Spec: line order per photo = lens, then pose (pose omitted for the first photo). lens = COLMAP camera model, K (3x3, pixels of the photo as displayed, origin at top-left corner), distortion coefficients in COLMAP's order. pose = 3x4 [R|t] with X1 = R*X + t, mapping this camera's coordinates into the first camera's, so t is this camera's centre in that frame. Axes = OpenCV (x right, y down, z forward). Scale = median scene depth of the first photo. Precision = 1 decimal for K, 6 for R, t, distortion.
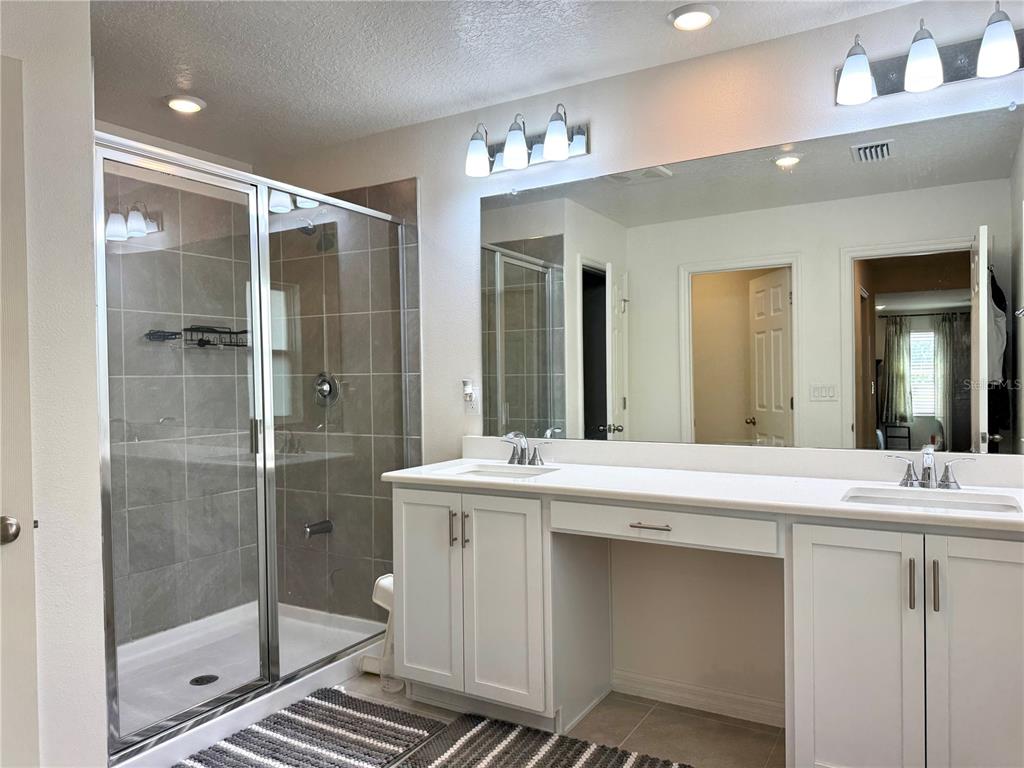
lens RADIAL K [[758.2, 0, 505.0], [0, 758.2, 384.2], [0, 0, 1]] dist [0.045636, -0.041989]
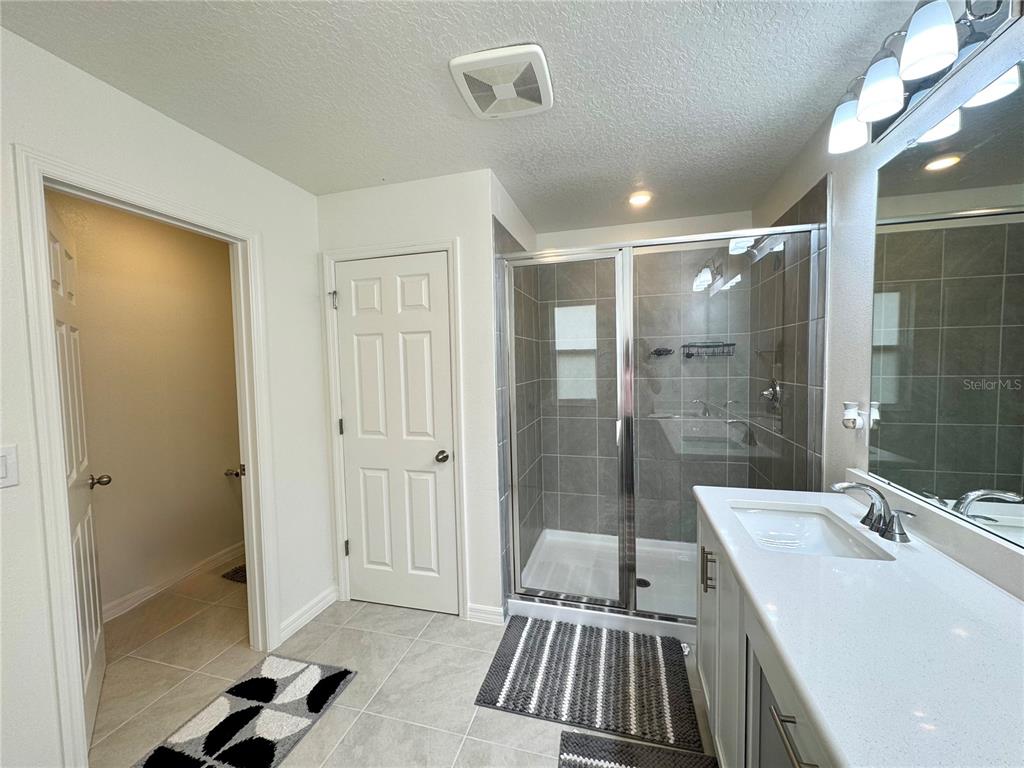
lens RADIAL K [[410.1, 0, 517.7], [0, 410.1, 385.2], [0, 0, 1]] dist [-0.011053, 0.000974]
pose [[0.262655, 0.062903, -0.962837, 0.309161], [0.008804, 0.997675, 0.067581, -0.062871], [0.964850, -0.026228, 0.261490, 0.584353]]
